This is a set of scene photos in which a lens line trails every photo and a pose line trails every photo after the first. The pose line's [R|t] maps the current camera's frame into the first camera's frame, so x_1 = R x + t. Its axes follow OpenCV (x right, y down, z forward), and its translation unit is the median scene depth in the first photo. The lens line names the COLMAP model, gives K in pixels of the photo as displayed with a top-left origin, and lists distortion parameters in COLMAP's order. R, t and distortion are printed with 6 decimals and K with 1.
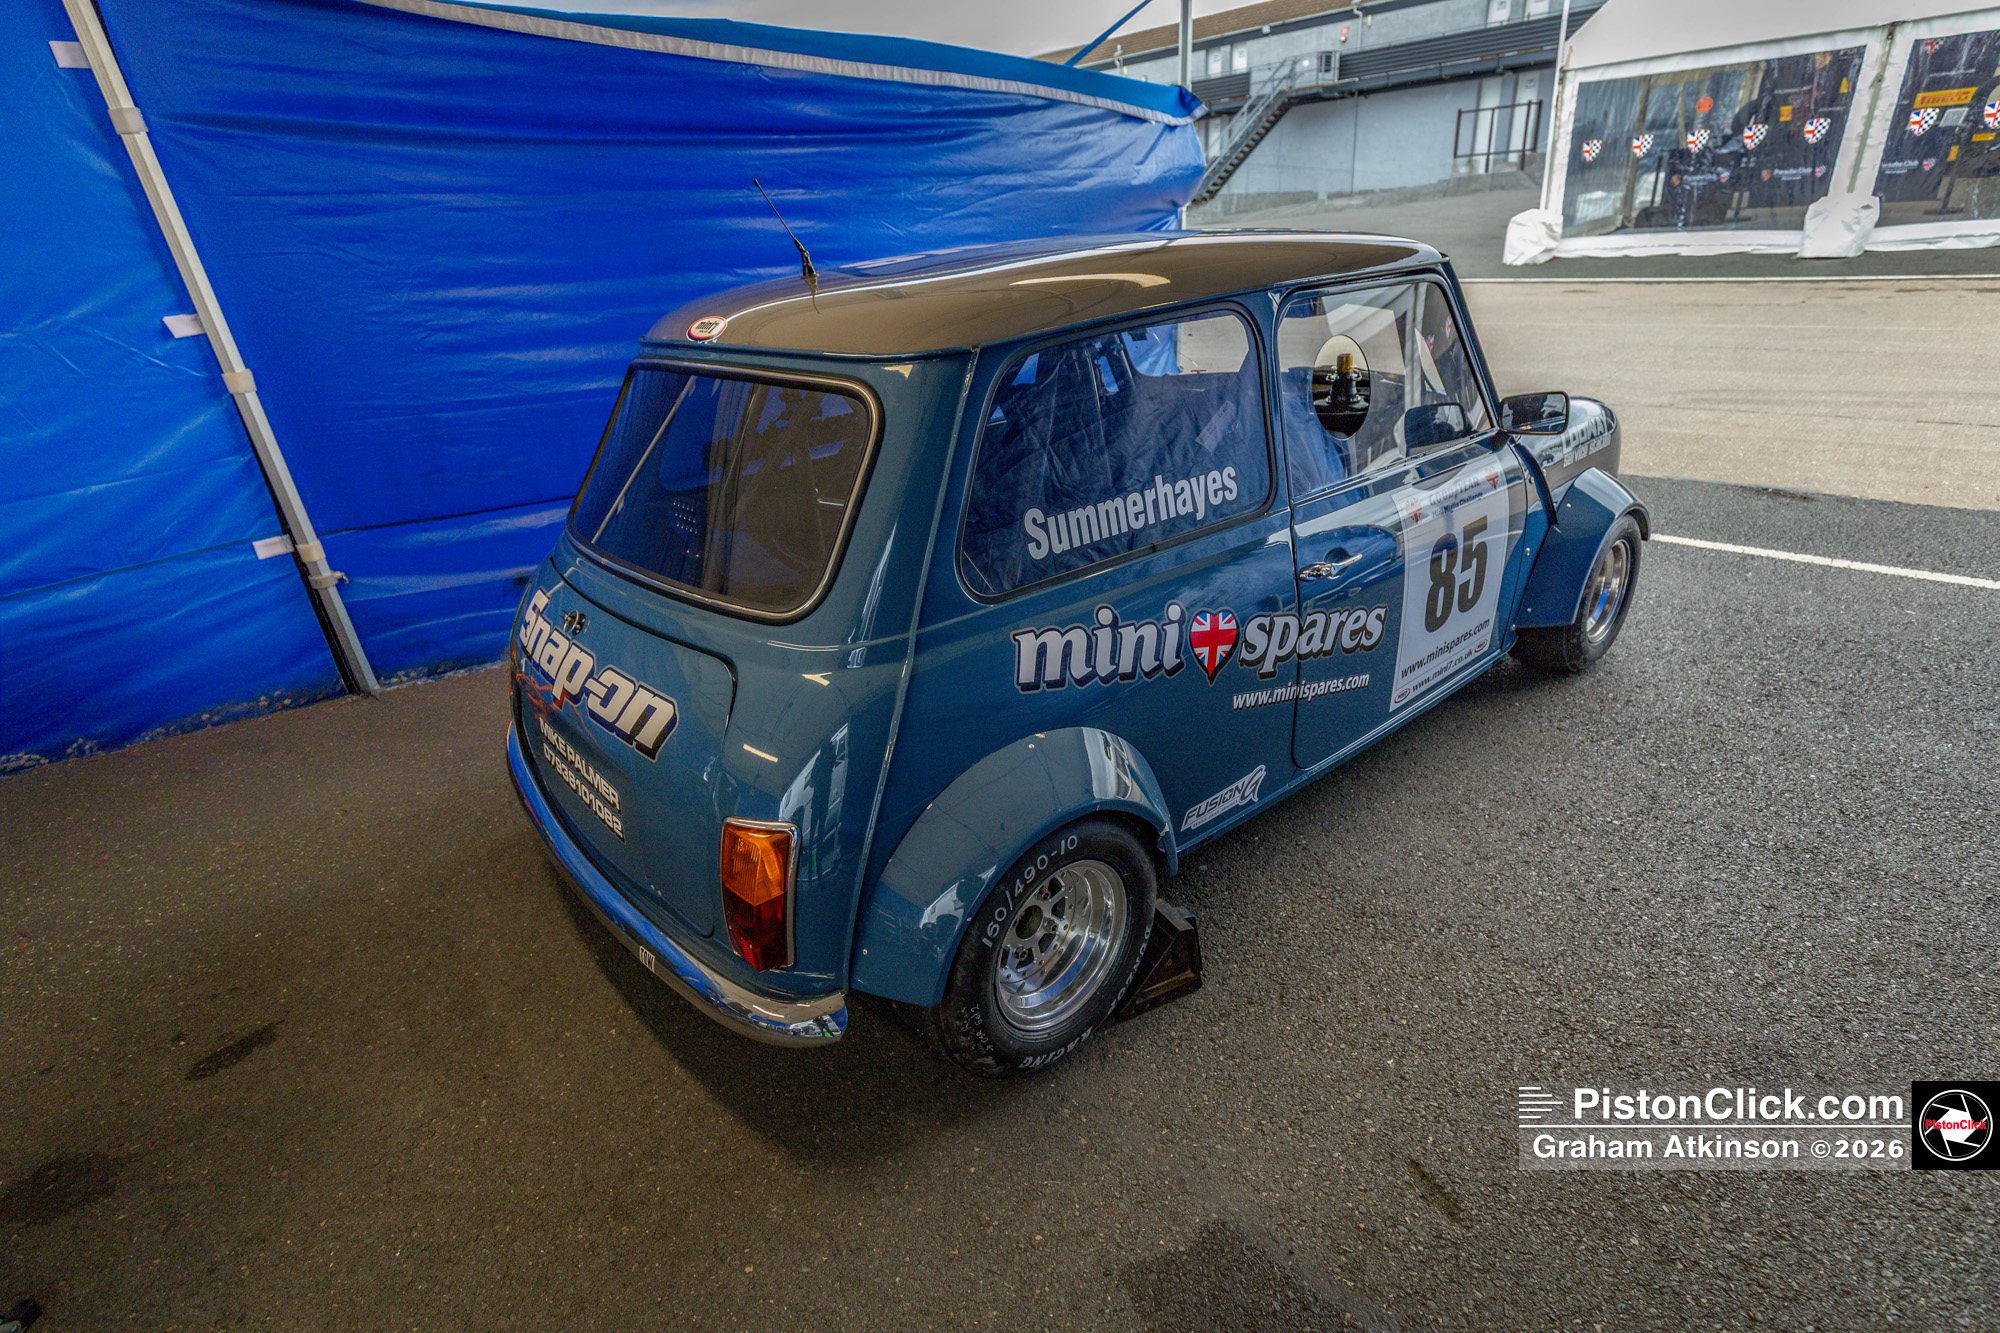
lens RADIAL K [[979.6, 0, 1000.0], [0, 979.6, 666.5], [0, 0, 1]] dist [0.004780, 0.000234]
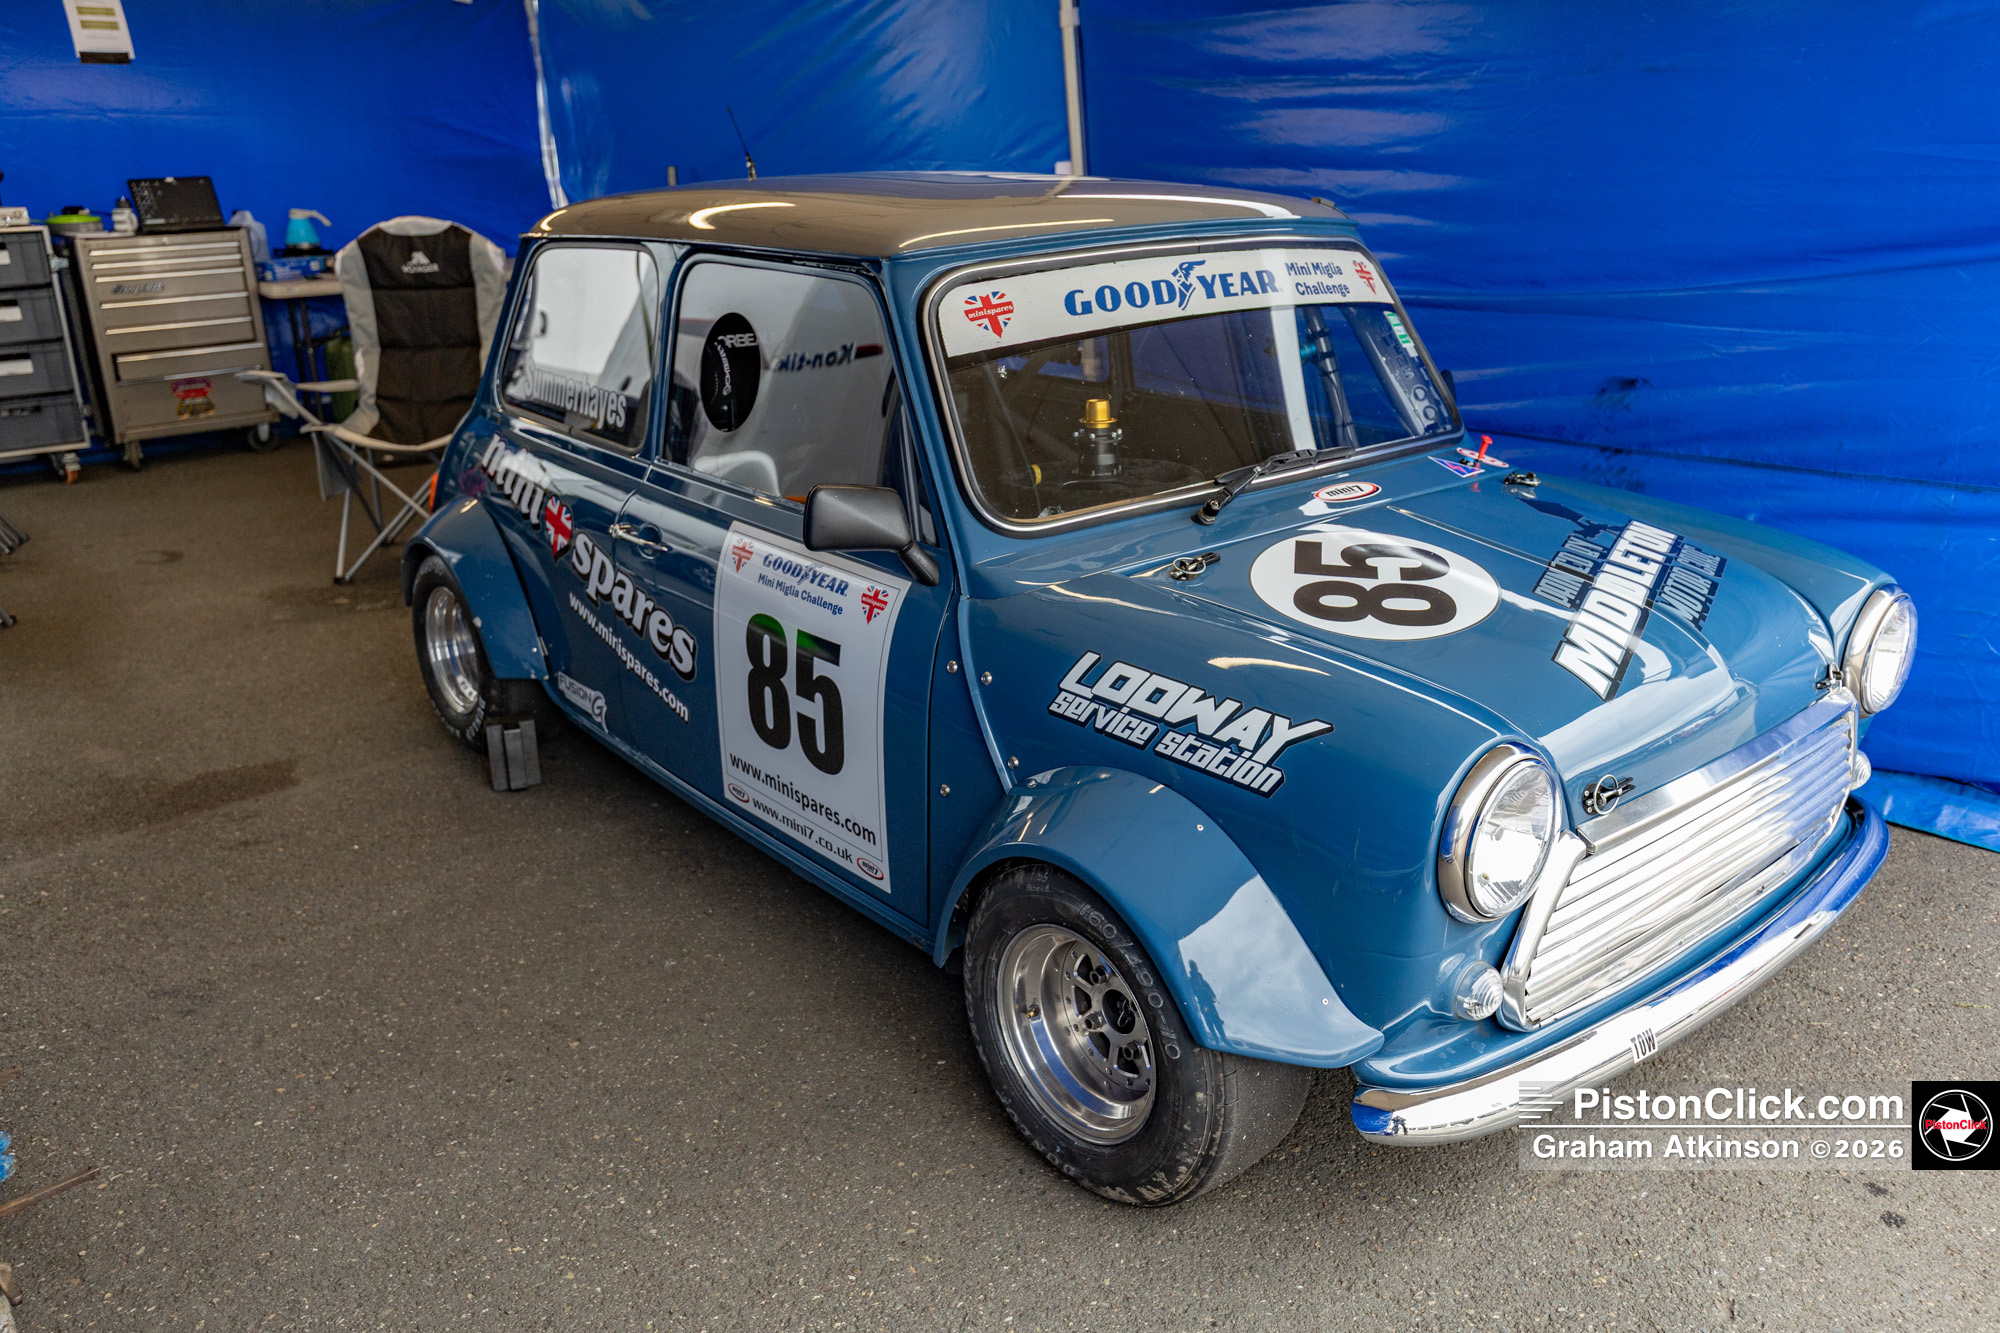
lens RADIAL K [[1546.3, 0, 1000.0], [0, 1546.3, 666.5], [0, 0, 1]] dist [-0.004847, -0.000855]
pose [[-0.002197, 0.386831, -0.922148, 1.828374], [-0.406142, 0.842325, 0.354314, -0.693246], [0.913807, 0.375301, 0.155258, 1.189436]]
